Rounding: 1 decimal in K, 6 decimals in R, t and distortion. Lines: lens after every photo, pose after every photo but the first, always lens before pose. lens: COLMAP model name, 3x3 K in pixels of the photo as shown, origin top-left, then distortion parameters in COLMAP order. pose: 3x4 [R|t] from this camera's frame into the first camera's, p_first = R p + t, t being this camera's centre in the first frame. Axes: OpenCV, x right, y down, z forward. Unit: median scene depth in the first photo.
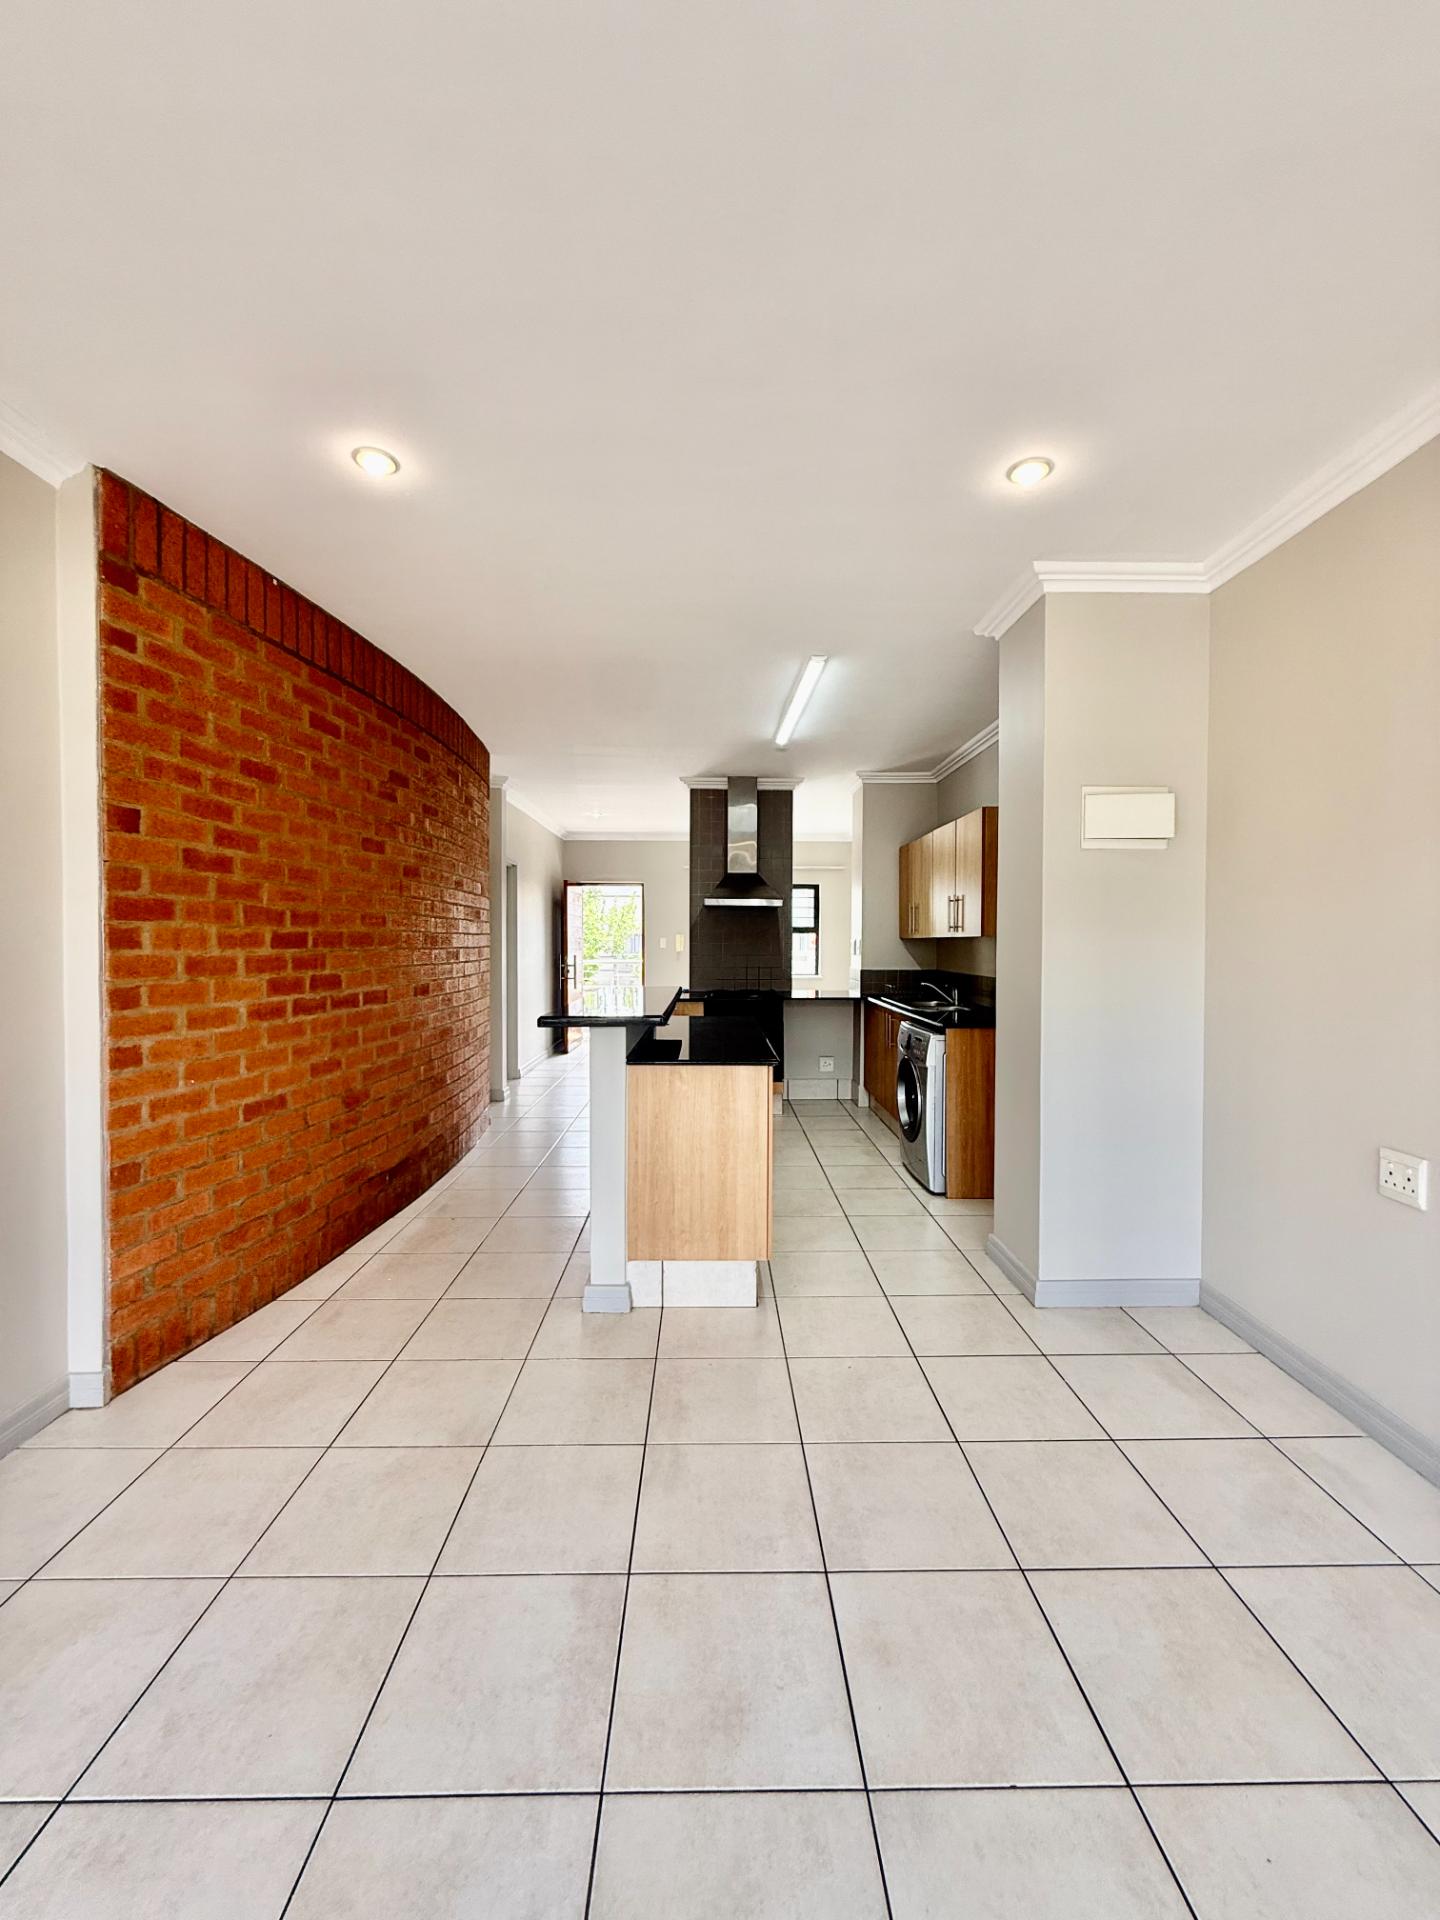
lens RADIAL K [[764.7, 0, 722.1], [0, 764.7, 953.4], [0, 0, 1]] dist [-0.000804, 0.000790]
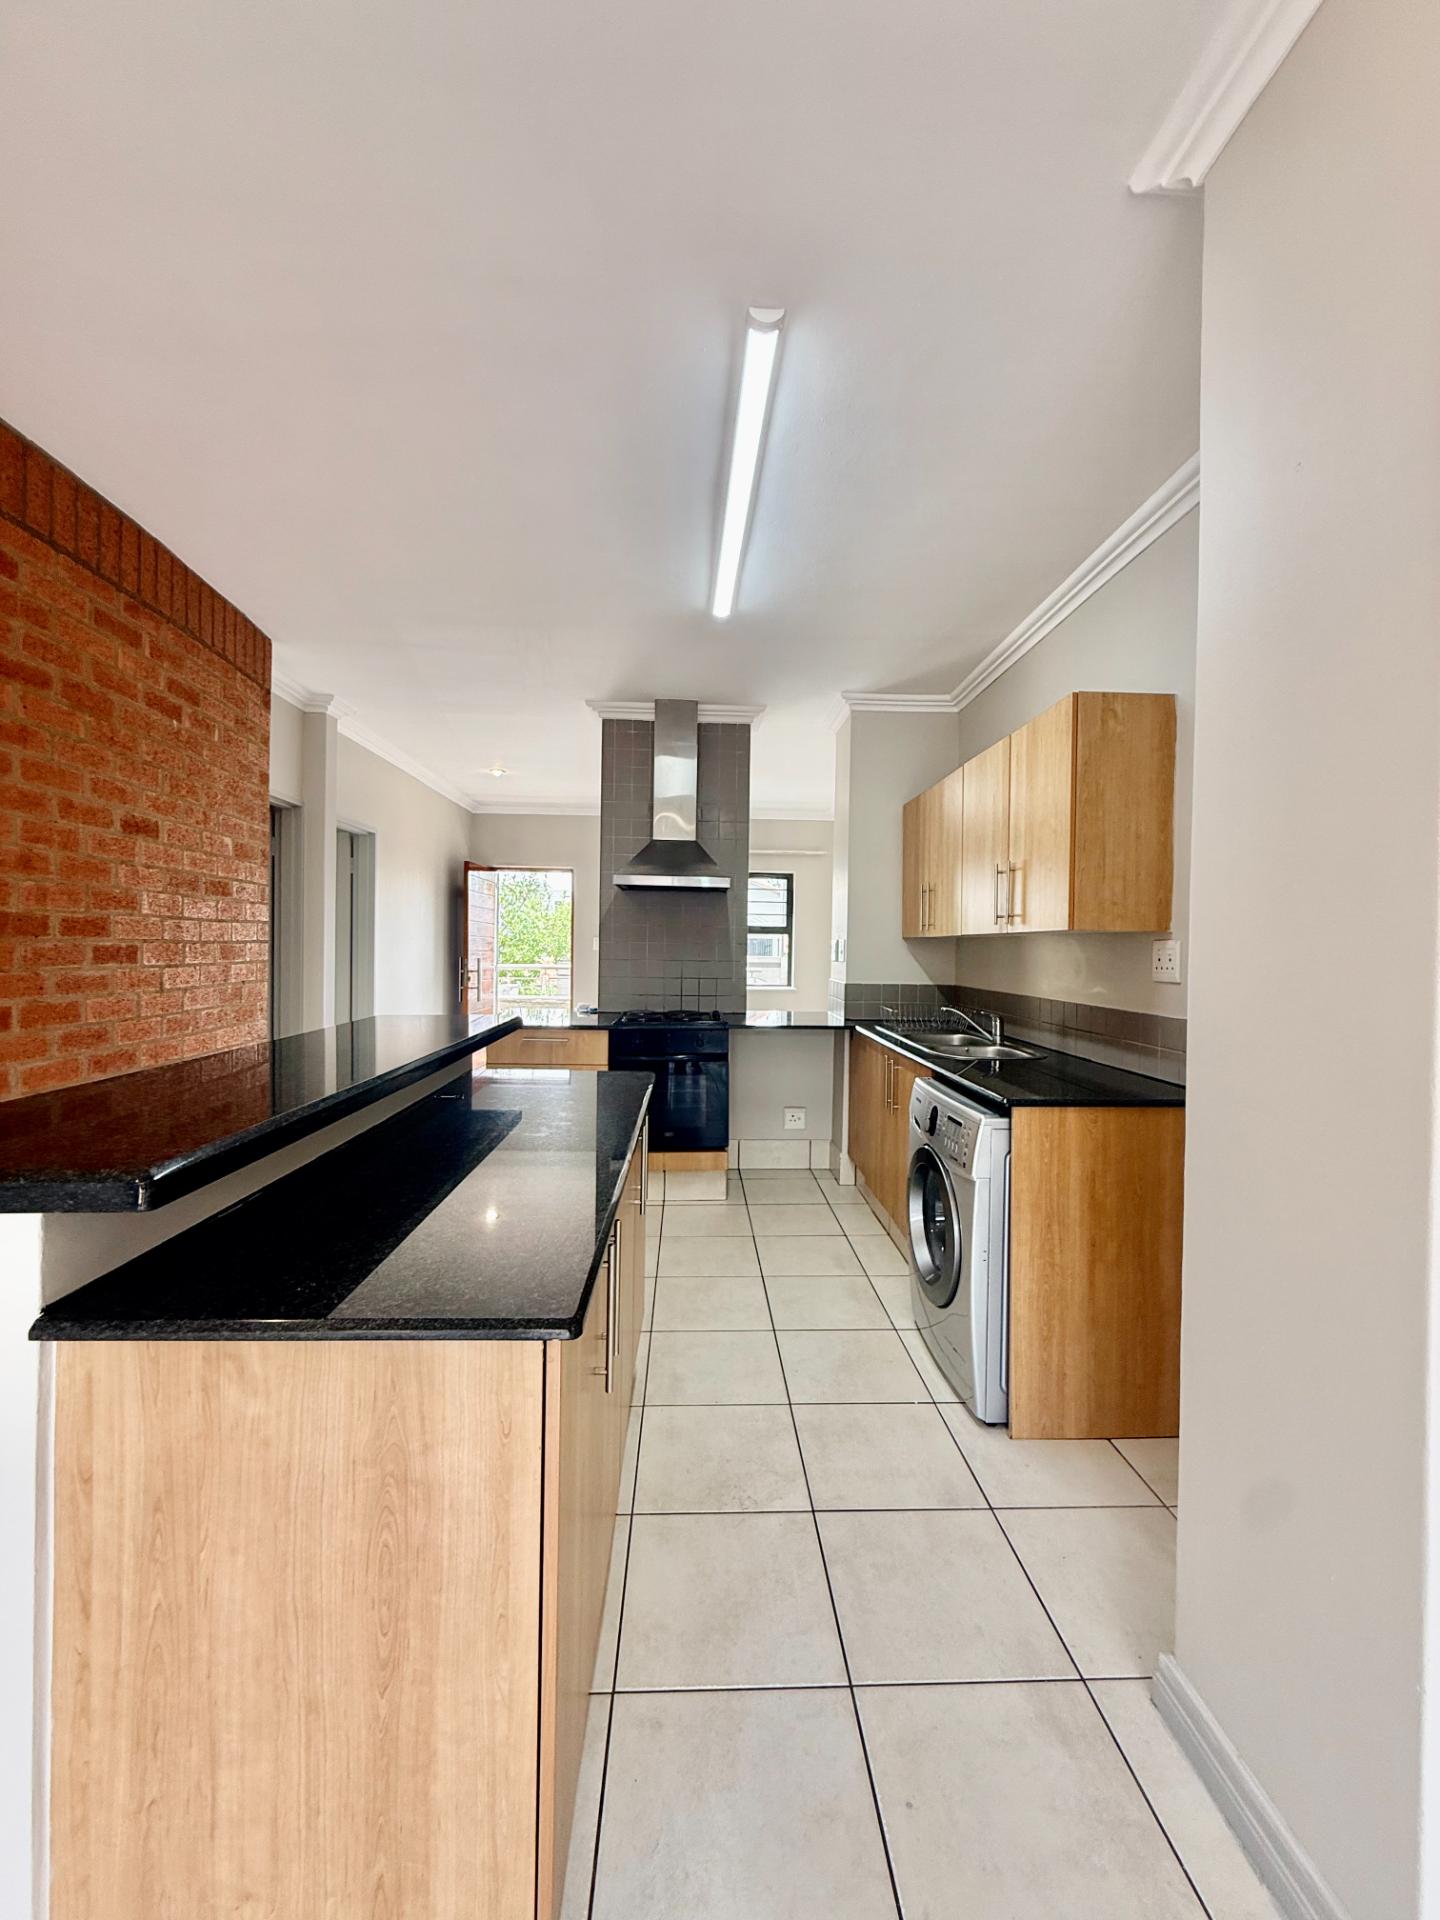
lens RADIAL K [[764.7, 0, 722.1], [0, 764.7, 953.4], [0, 0, 1]] dist [-0.000804, 0.000790]
pose [[0.999659, 0.011200, 0.023586, 0.055670], [-0.011021, 0.999909, -0.007724, 0.000876], [-0.023670, 0.007461, 0.999692, 0.323103]]
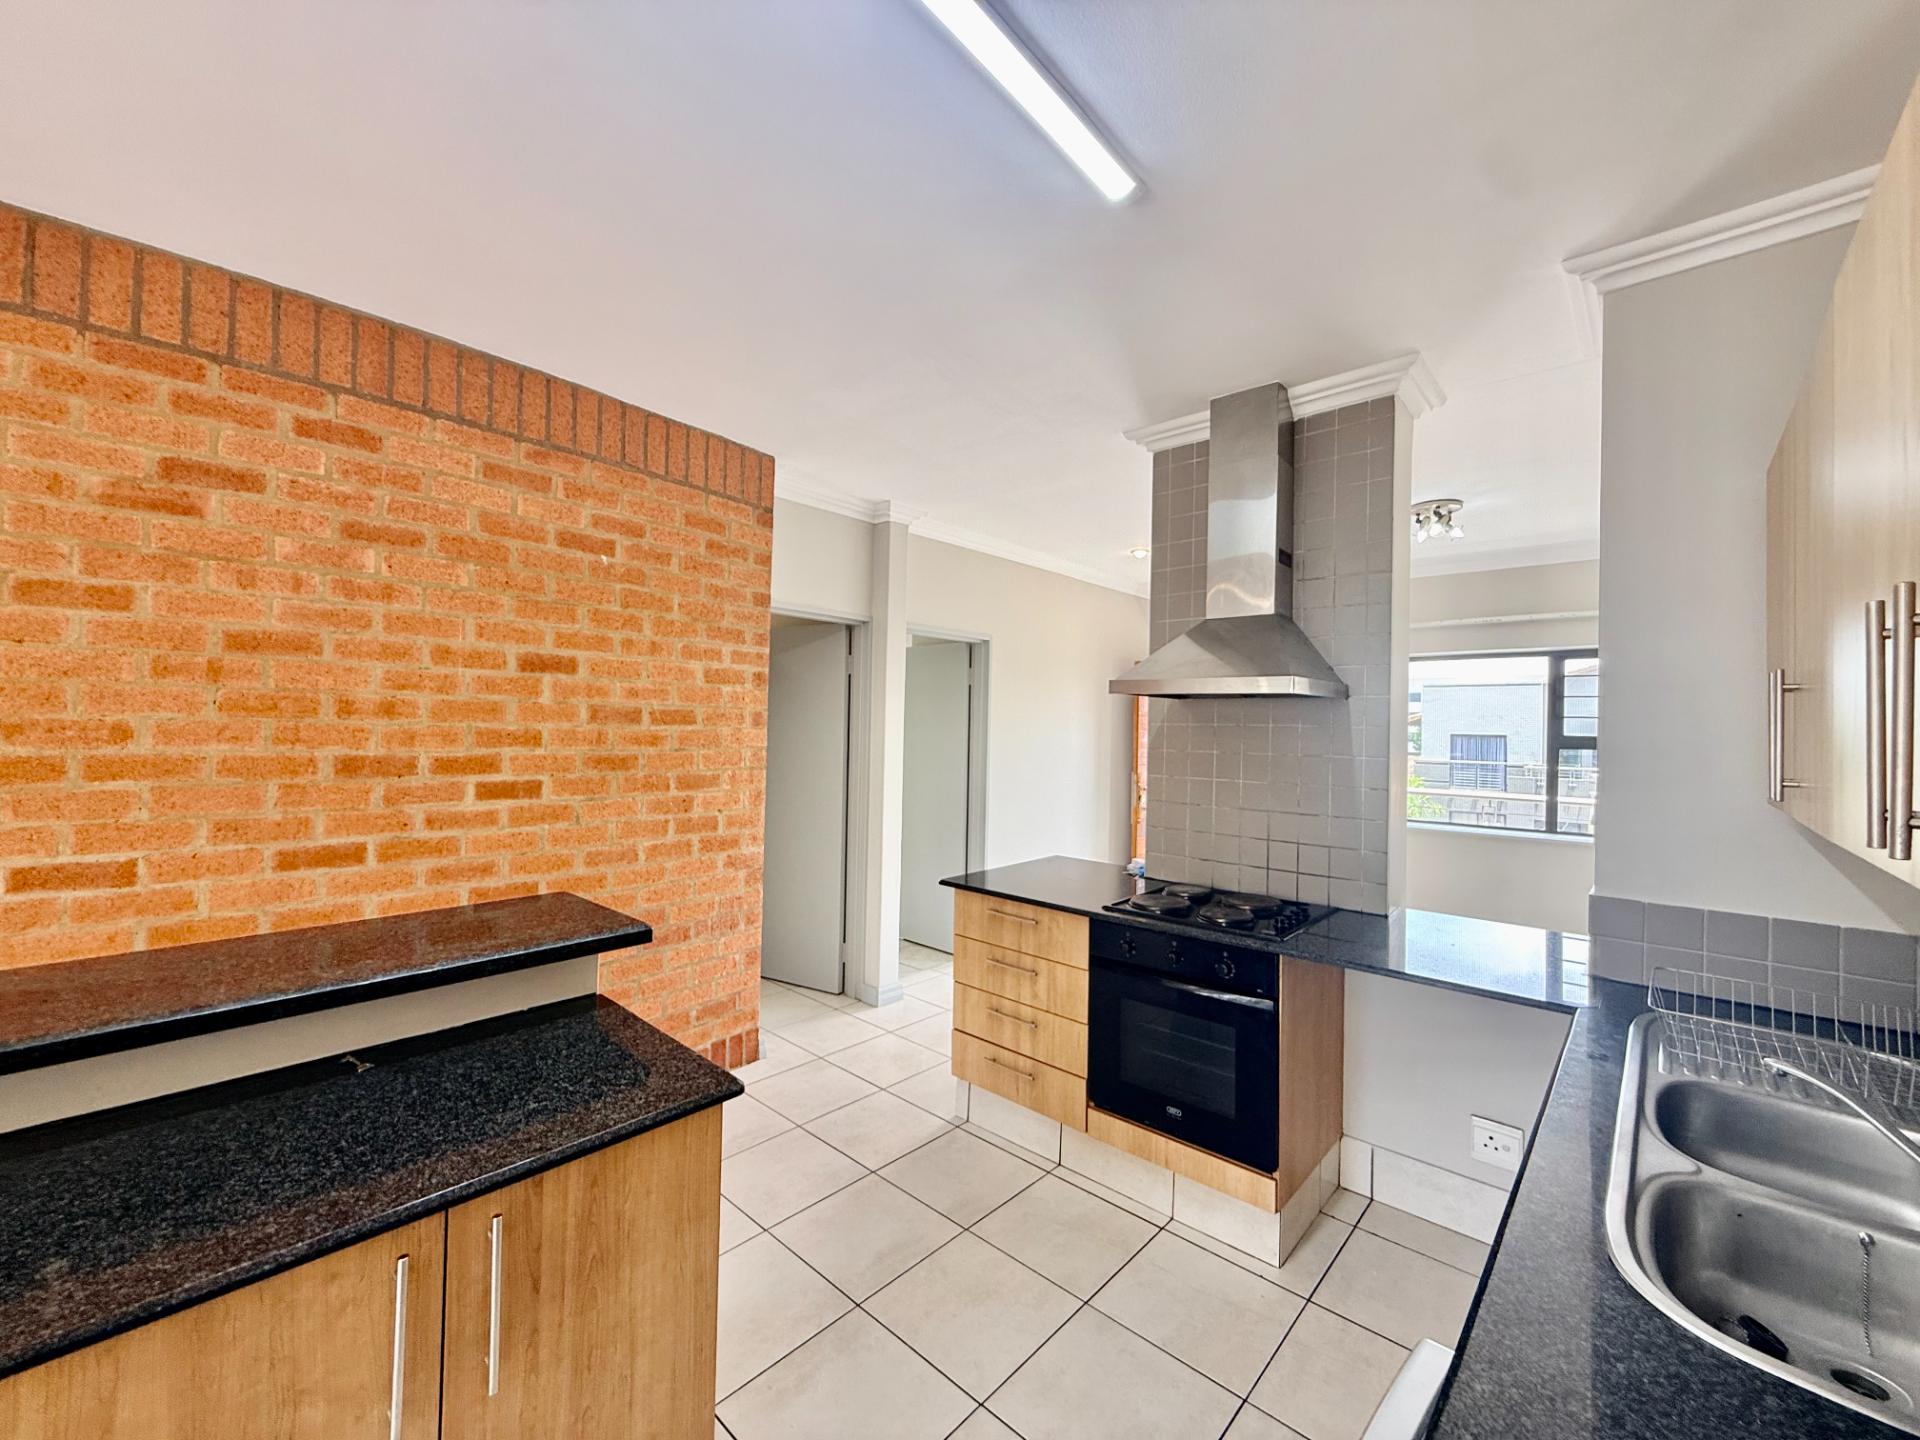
lens RADIAL K [[764.7, 0, 953.7], [0, 764.7, 719.4], [0, 0, 1]] dist [-0.000804, 0.000790]
pose [[0.720622, 0.005534, -0.693306, 0.212404], [-0.031626, 0.999190, -0.024897, -0.034649], [0.692606, 0.039868, 0.720213, 0.605695]]
